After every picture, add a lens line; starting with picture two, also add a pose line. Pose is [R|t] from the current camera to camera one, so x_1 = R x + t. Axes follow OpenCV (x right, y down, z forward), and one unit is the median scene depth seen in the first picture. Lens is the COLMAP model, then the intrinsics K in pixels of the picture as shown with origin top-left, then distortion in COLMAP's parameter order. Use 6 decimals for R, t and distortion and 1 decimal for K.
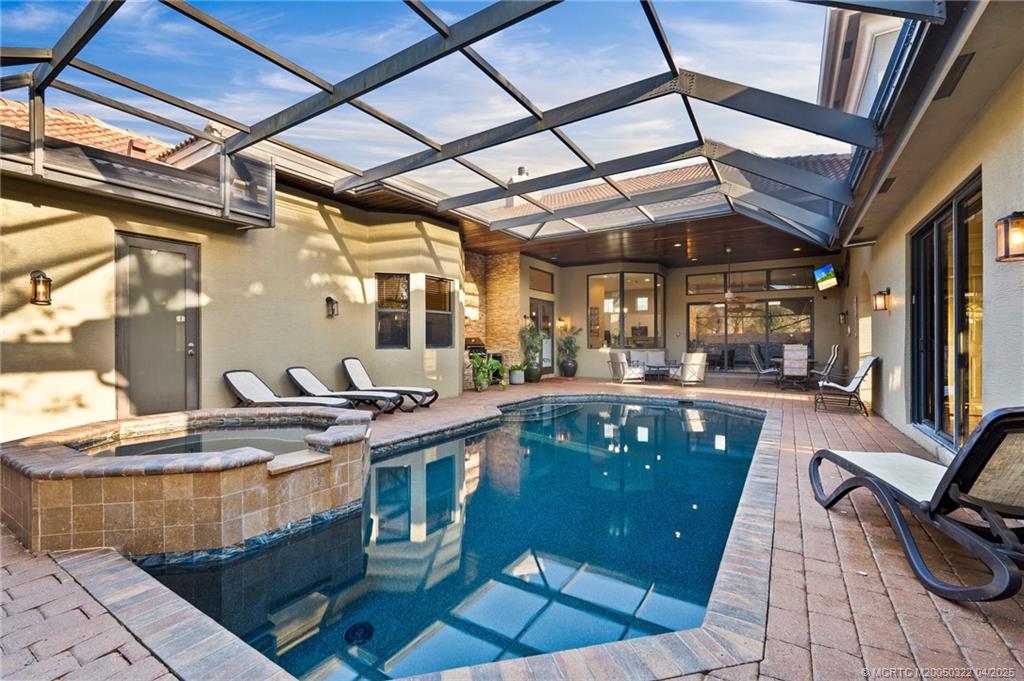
lens RADIAL K [[454.7, 0, 507.3], [0, 454.7, 345.0], [0, 0, 1]] dist [-0.001316, -0.000240]
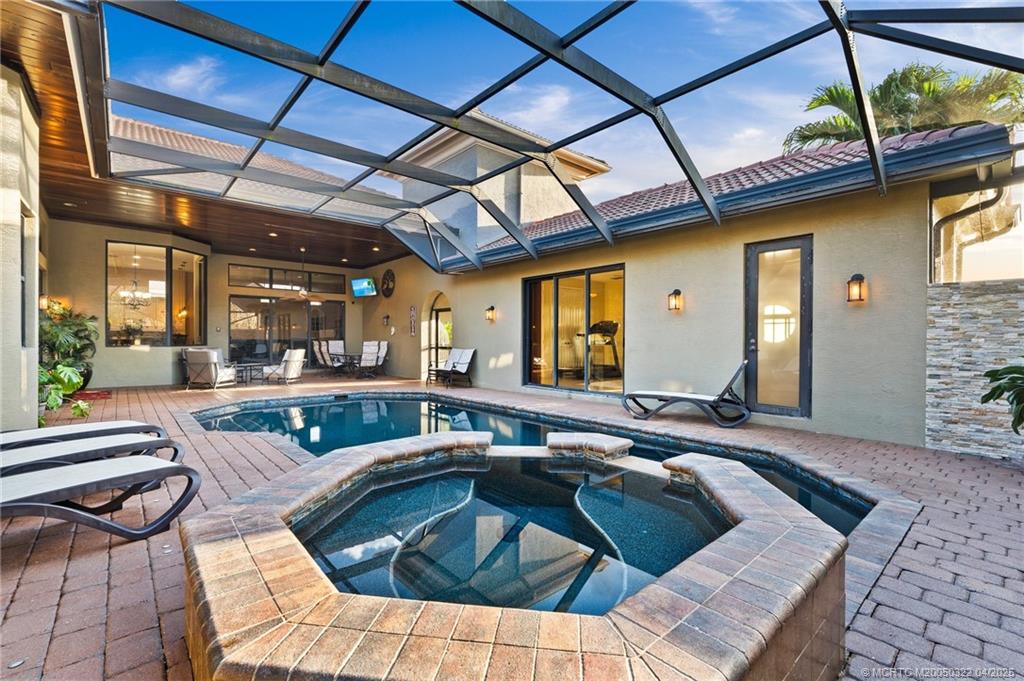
lens RADIAL K [[454.7, 0, 507.3], [0, 454.7, 345.0], [0, 0, 1]] dist [-0.001316, -0.000240]
pose [[0.268358, -0.009767, 0.963270, -0.412905], [-0.001278, 0.999944, 0.010495, -0.003296], [-0.963318, -0.004047, 0.268331, 0.294381]]
